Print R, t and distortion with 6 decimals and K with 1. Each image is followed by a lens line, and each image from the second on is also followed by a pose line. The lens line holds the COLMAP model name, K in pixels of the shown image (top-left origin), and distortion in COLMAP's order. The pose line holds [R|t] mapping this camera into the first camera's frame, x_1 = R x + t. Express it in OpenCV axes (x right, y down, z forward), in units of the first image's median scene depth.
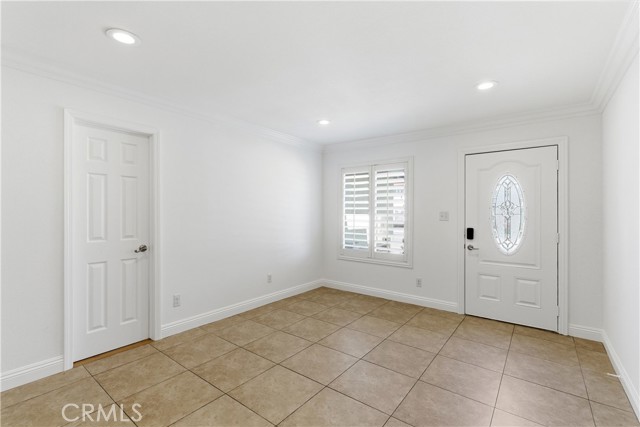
lens RADIAL K [[291.0, 0, 320.5], [0, 291.0, 209.6], [0, 0, 1]] dist [-0.001537, 0.000205]
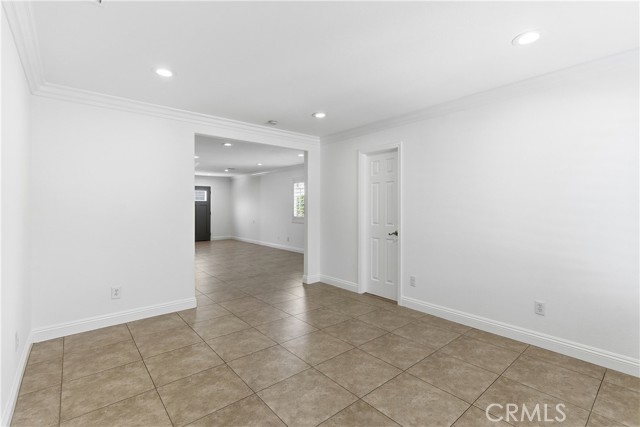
lens RADIAL K [[291.0, 0, 320.2], [0, 291.0, 208.6], [0, 0, 1]] dist [-0.001537, 0.000205]
pose [[-0.206768, -0.003578, -0.978384, 0.657799], [0.002138, 0.999989, -0.004108, 0.019391], [0.978388, -0.002941, -0.206758, 0.778447]]
